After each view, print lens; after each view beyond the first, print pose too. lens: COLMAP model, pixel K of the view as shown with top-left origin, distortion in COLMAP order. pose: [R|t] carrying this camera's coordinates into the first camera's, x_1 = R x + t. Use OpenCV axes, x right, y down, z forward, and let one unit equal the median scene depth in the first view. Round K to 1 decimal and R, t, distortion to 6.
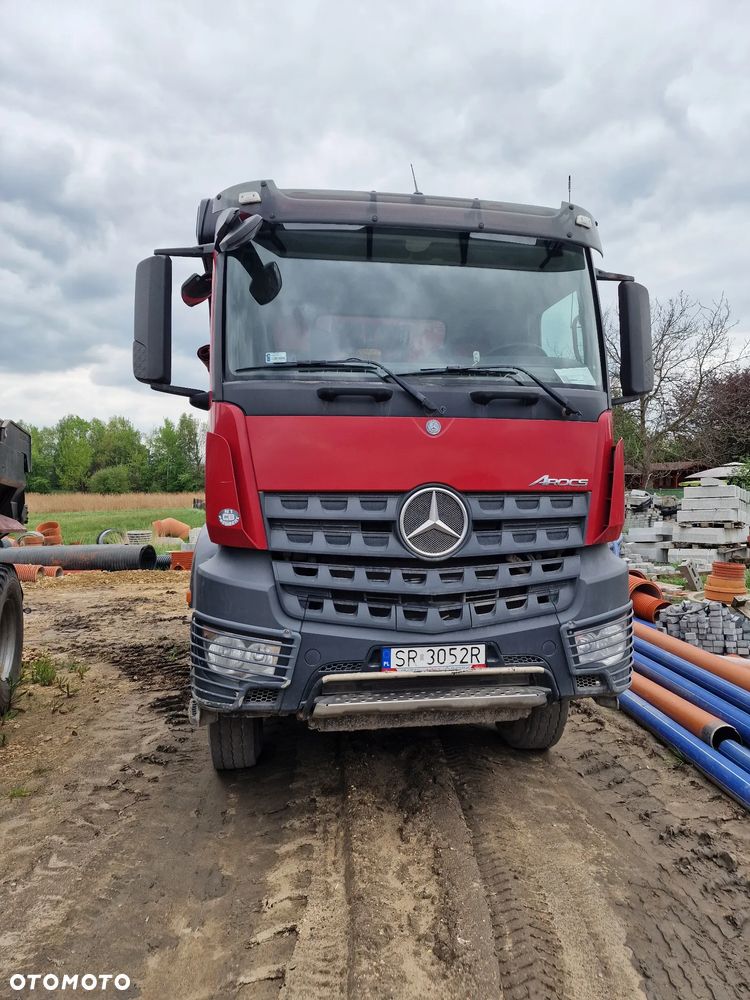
lens RADIAL K [[655.9, 0, 410.9], [0, 655.9, 521.2], [0, 0, 1]] dist [0.087049, -0.077052]
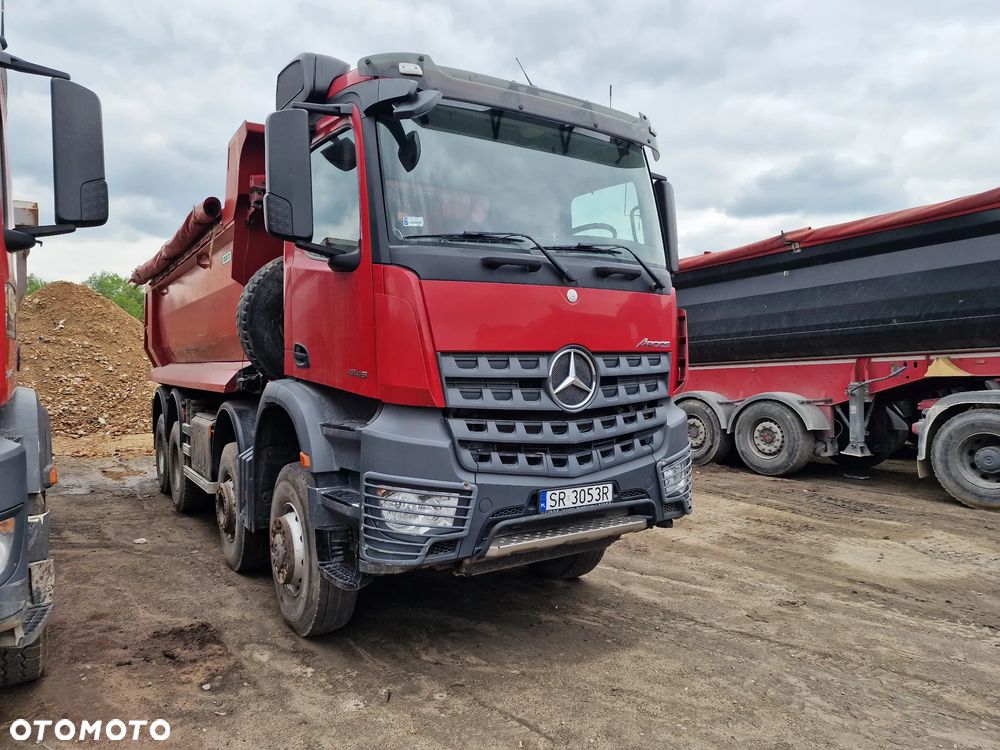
lens RADIAL K [[655.9, 0, 500.0], [0, 655.9, 375.0], [0, 0, 1]] dist [0.087049, -0.077052]
pose [[0.921519, -0.014165, 0.388076, -0.521973], [0.019008, 0.999782, -0.008643, 0.001993], [-0.387869, 0.015341, 0.921587, -0.001138]]
